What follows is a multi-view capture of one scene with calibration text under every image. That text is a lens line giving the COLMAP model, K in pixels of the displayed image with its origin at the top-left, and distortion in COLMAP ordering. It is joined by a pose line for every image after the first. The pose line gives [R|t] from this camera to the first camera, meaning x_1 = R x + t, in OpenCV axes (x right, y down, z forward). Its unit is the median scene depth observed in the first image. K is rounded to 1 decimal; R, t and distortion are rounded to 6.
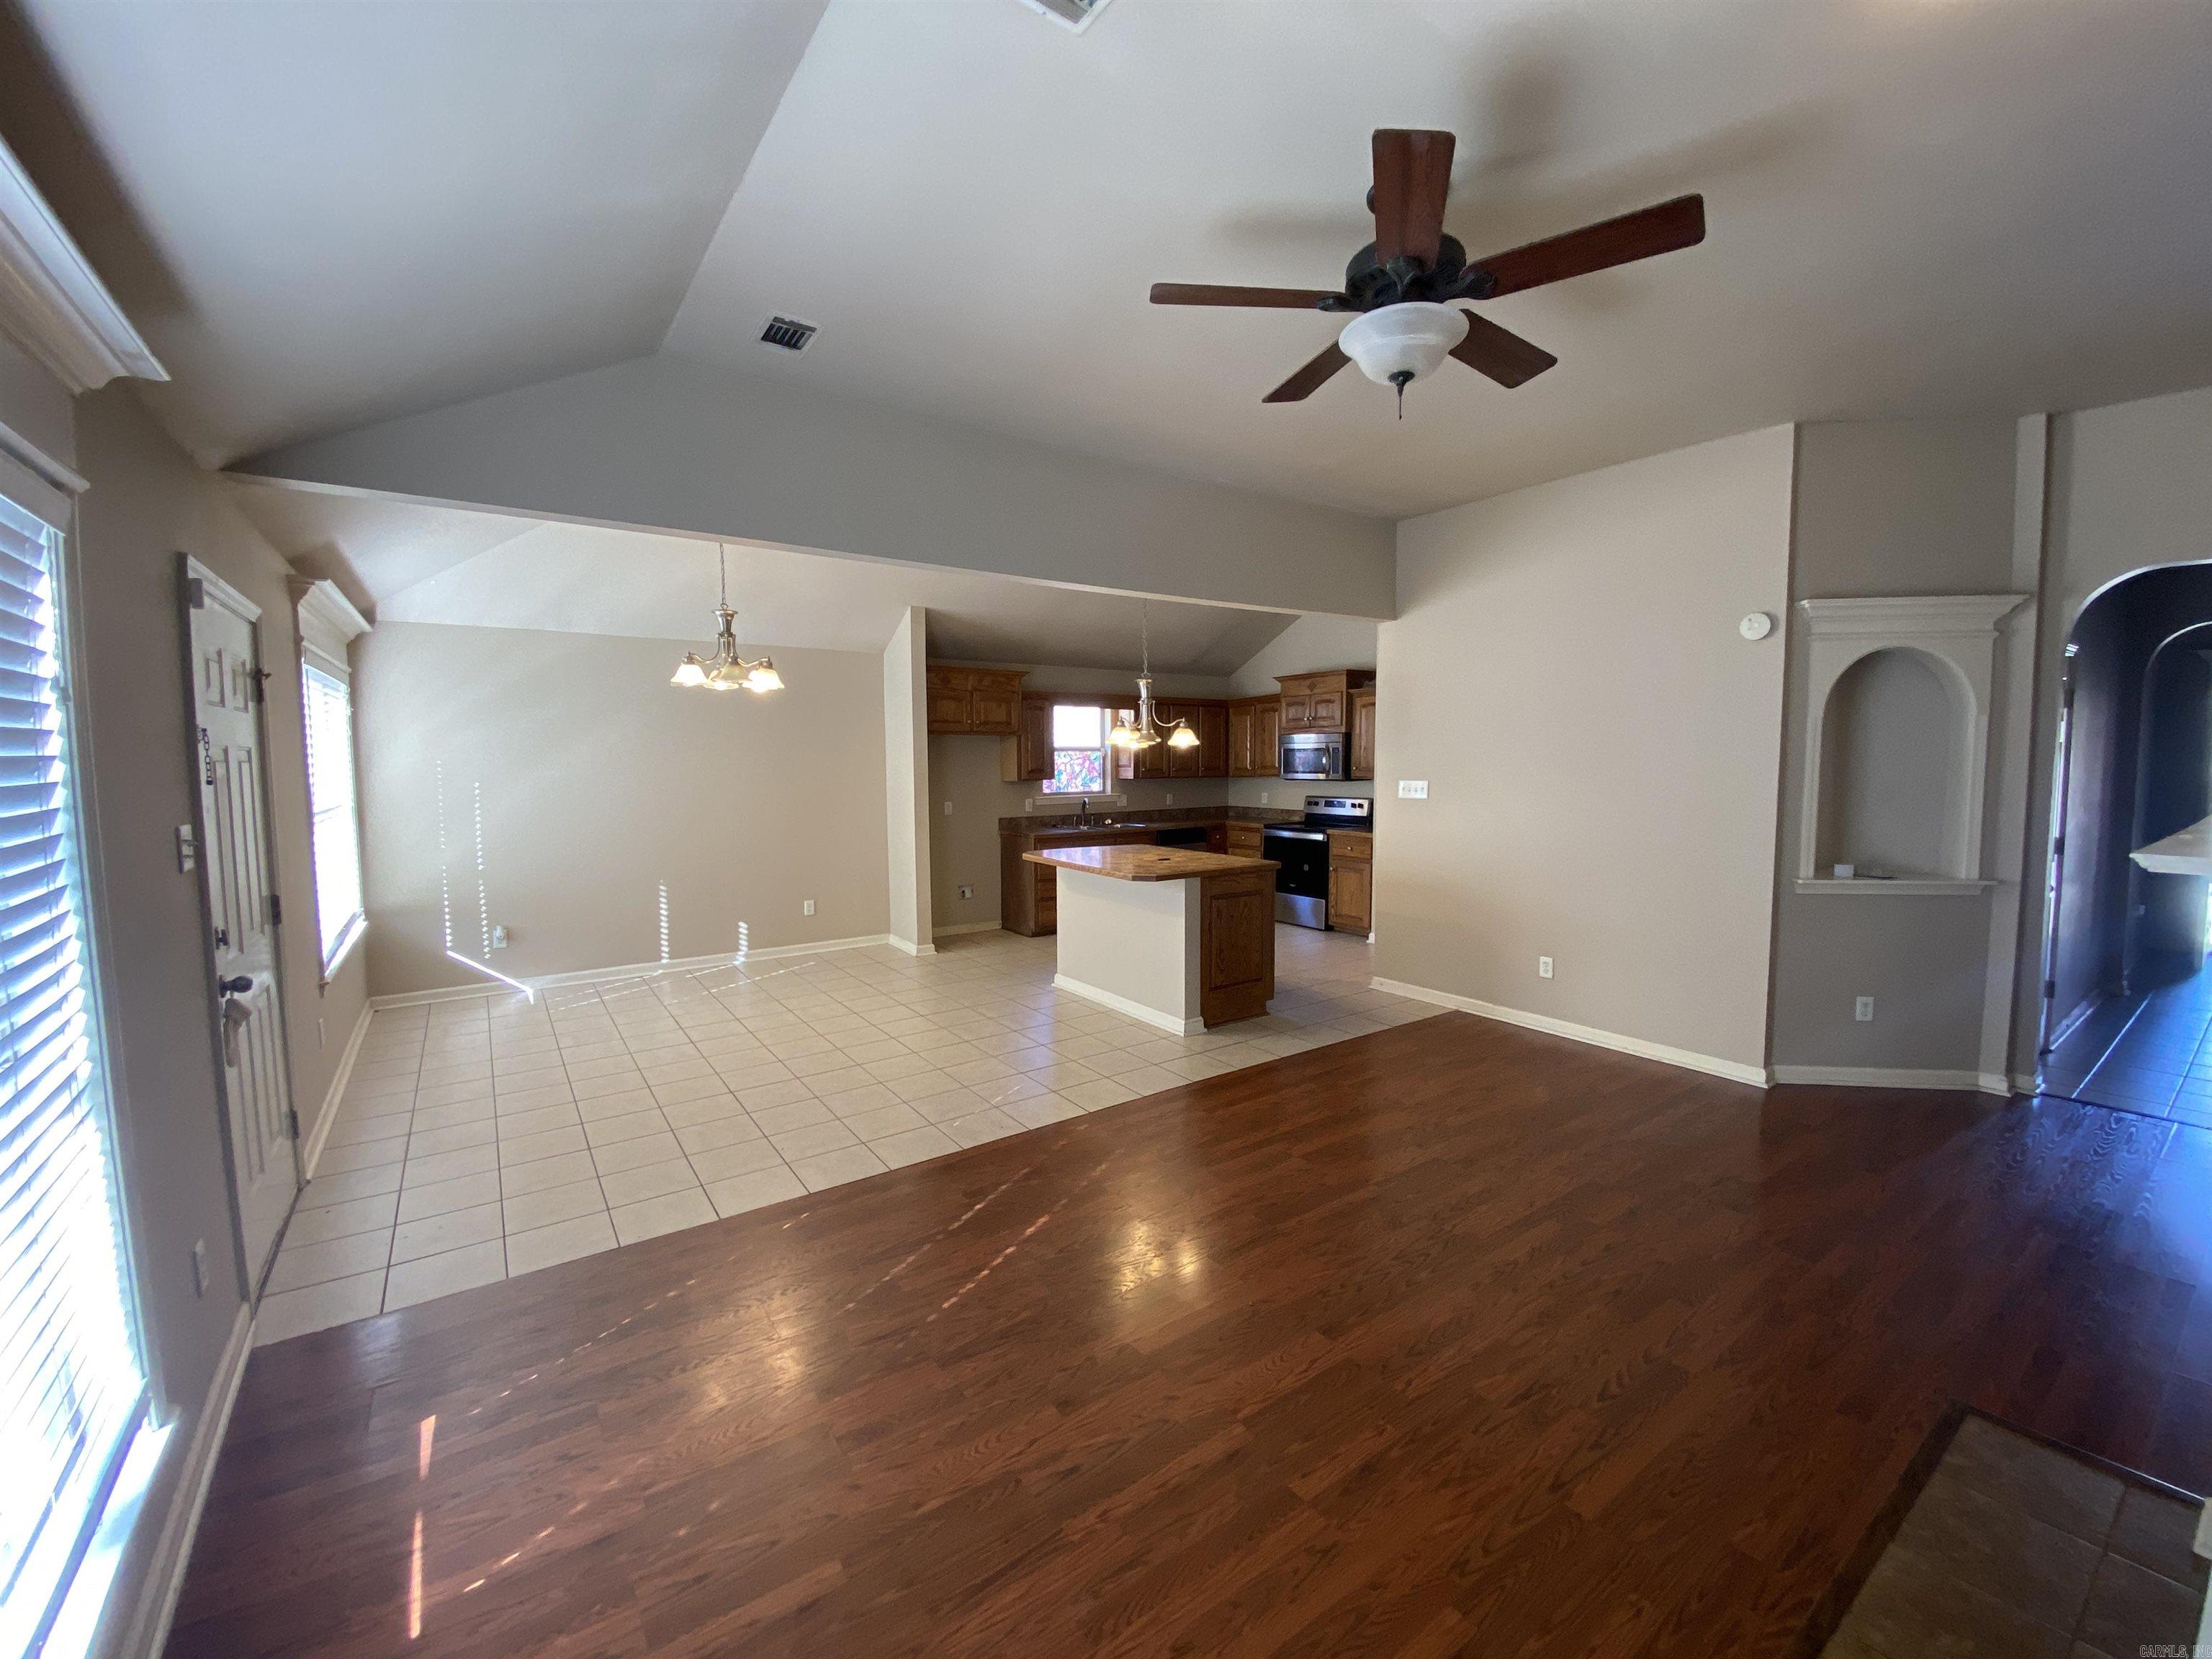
lens RADIAL K [[897.7, 0, 1112.7], [0, 897.7, 821.3], [0, 0, 1]] dist [0.025915, -0.000147]
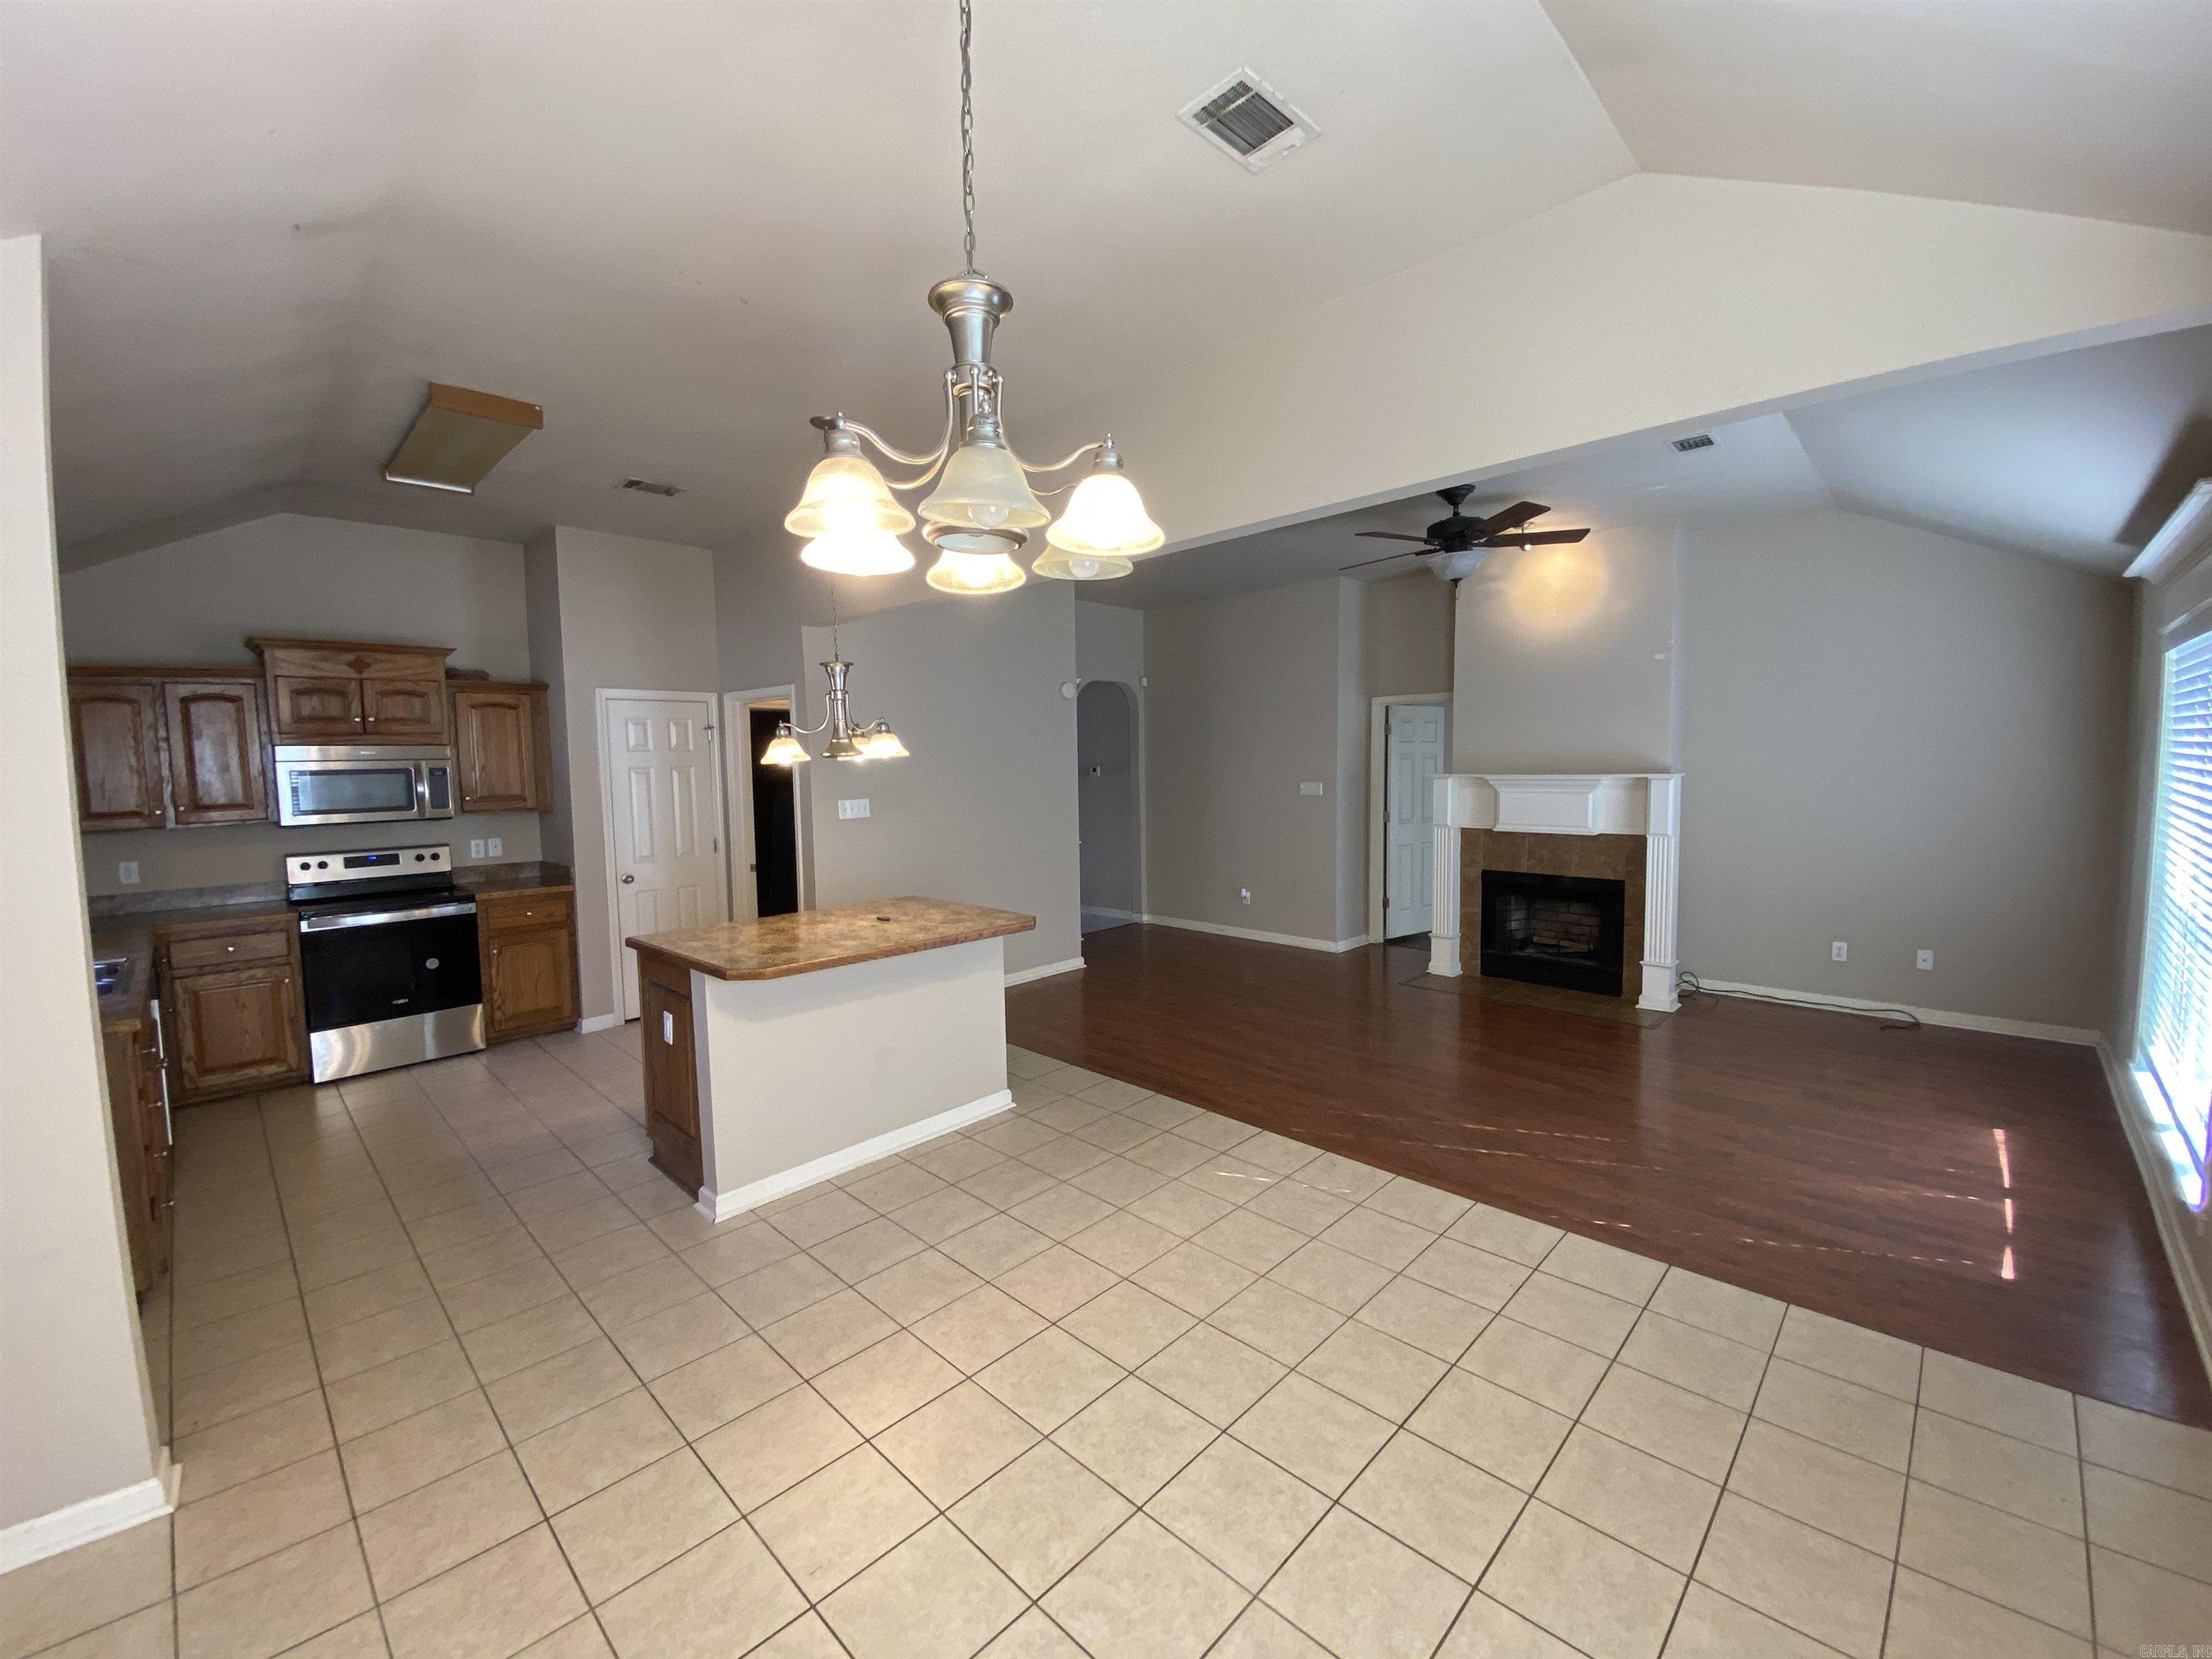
lens RADIAL K [[897.7, 0, 1103.2], [0, 897.7, 824.3], [0, 0, 1]] dist [0.025915, -0.000147]
pose [[-0.178592, -0.078363, 0.980798, -1.010860], [0.088257, 0.991529, 0.095291, -0.133693], [-0.979957, 0.103580, -0.170163, 1.395844]]
